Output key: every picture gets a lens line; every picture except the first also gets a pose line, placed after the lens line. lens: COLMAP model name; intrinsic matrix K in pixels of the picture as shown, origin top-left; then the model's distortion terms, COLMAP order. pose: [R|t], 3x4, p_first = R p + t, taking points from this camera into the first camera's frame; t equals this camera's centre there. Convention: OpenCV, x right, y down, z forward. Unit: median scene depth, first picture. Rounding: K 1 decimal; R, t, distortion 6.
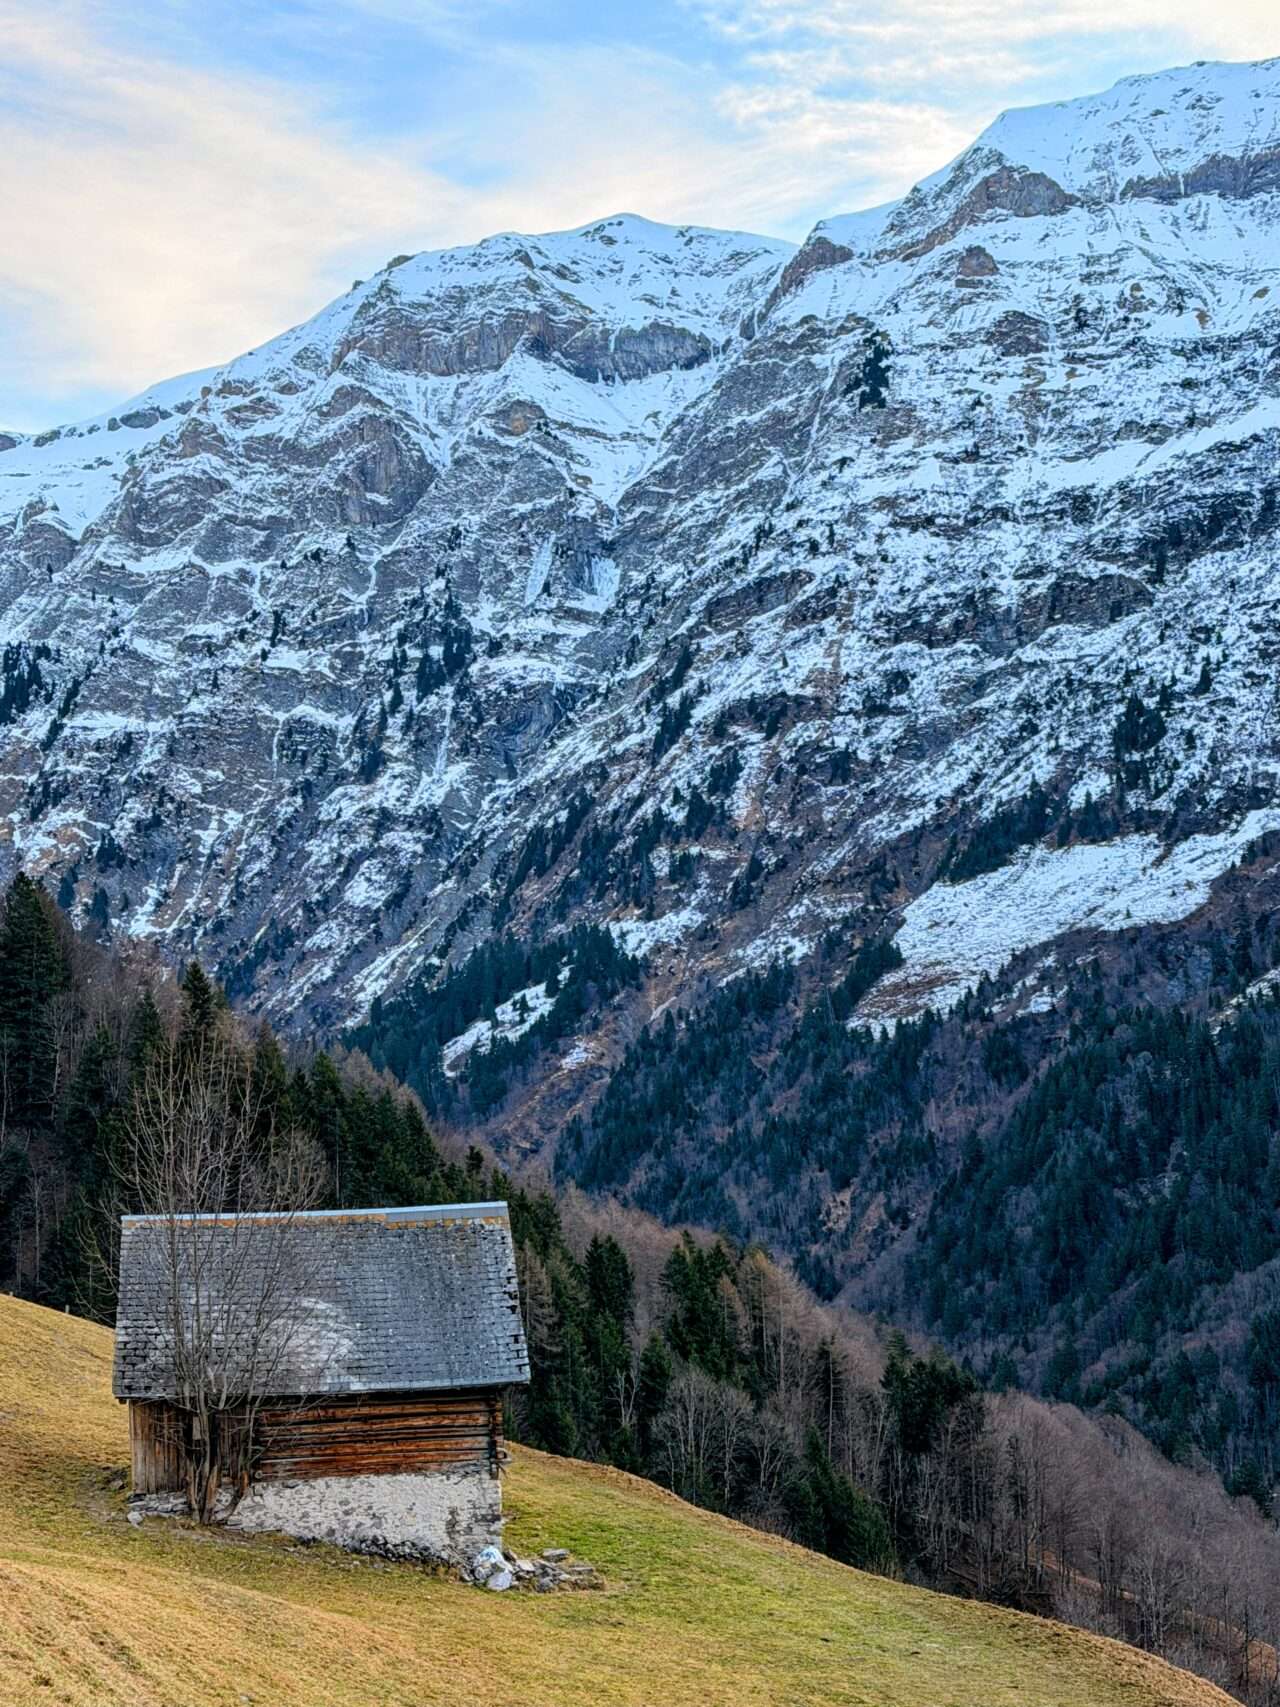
lens RADIAL K [[2986.4, 0, 640.0], [0, 2986.4, 853.5], [0, 0, 1]] dist [0.109784, 0.042389]
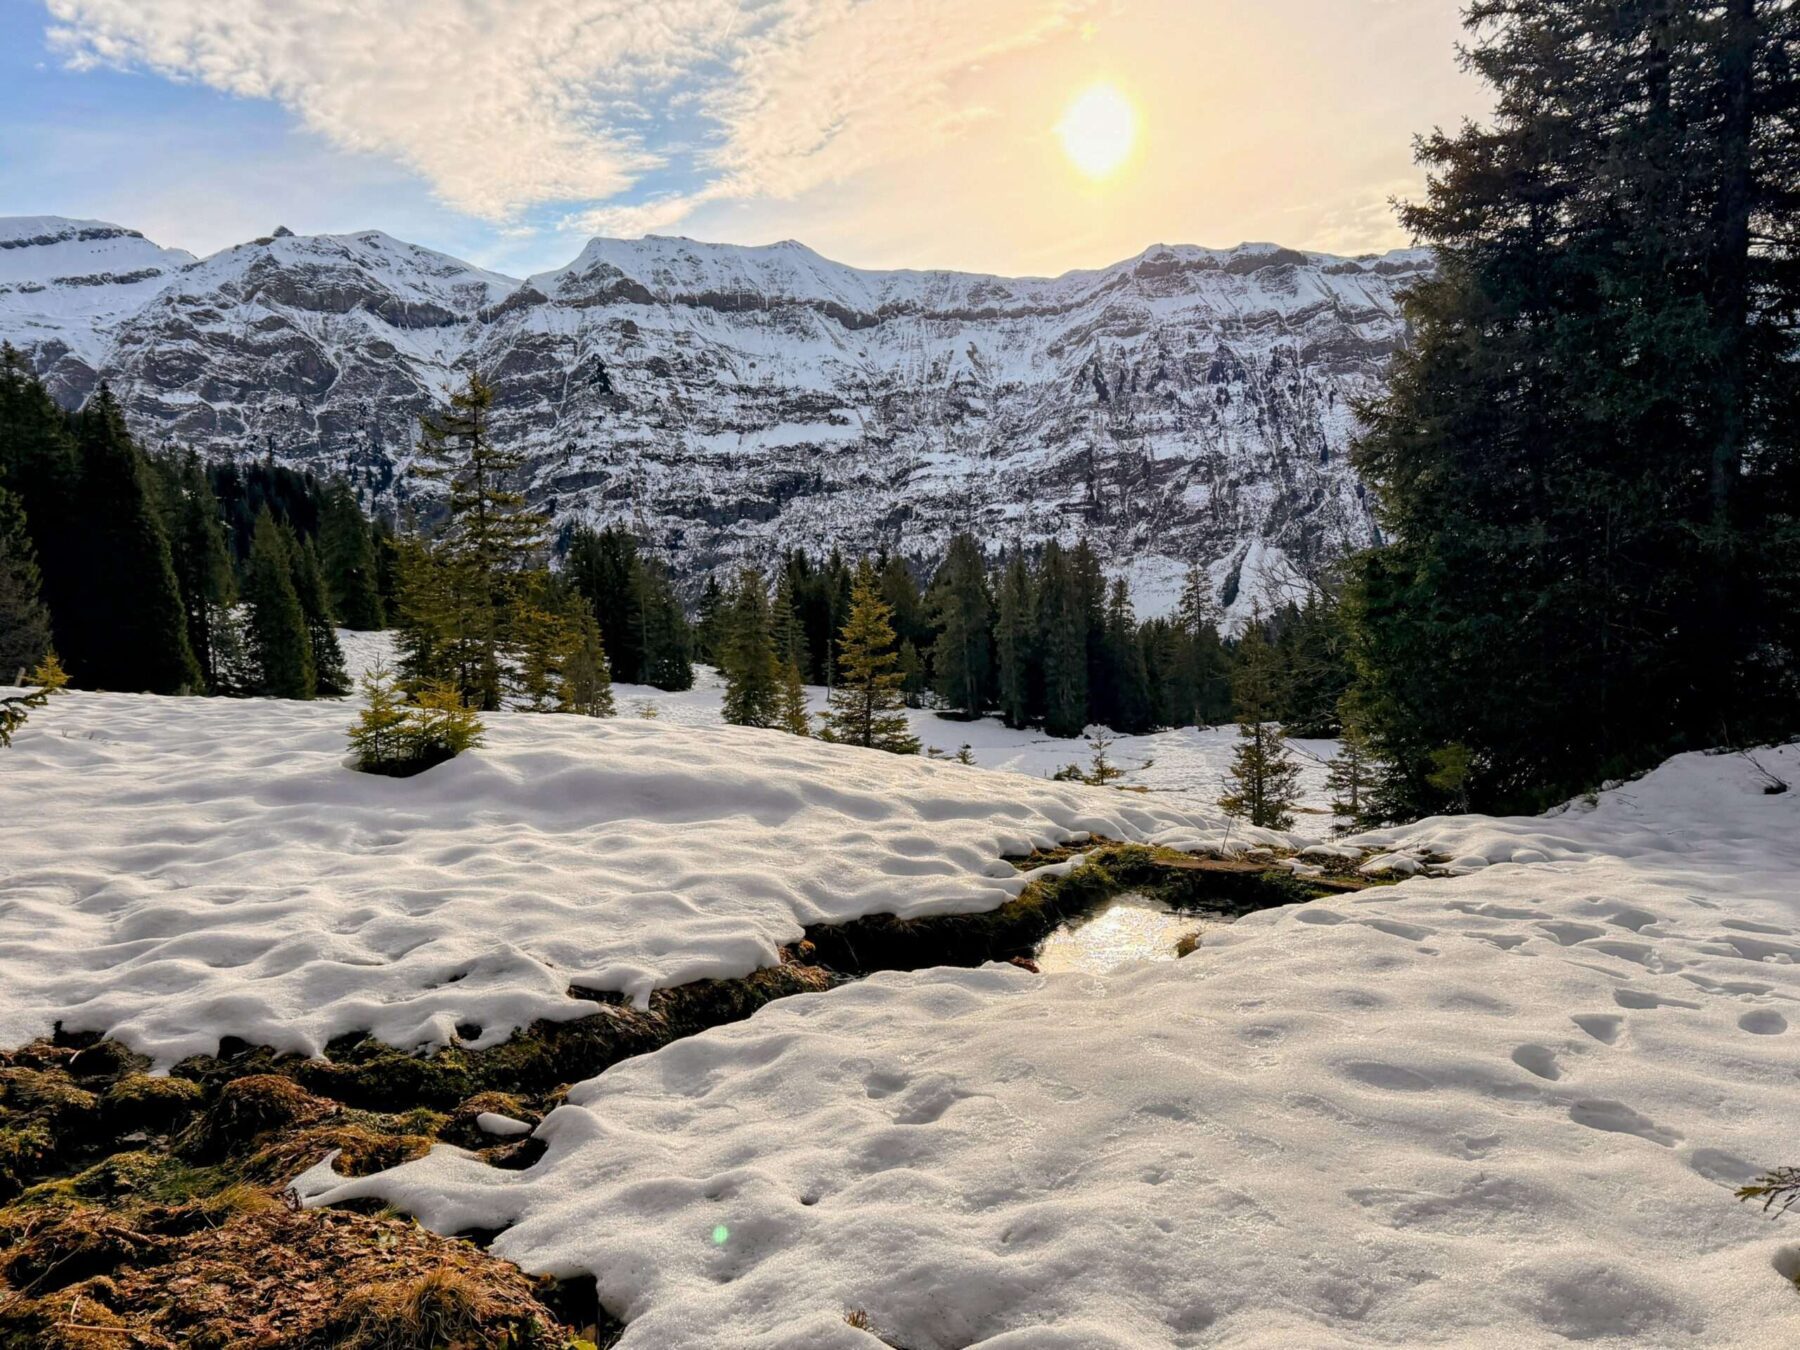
lens RADIAL K [[1365.7, 0, 900.0], [0, 1365.7, 675.0], [0, 0, 1]] dist [0.173050, -0.327049]
pose [[0.796297, -0.042990, 0.603376, -0.376603], [-0.076226, 0.982389, 0.170594, -0.121361], [-0.600083, -0.181836, 0.778997, -0.046749]]
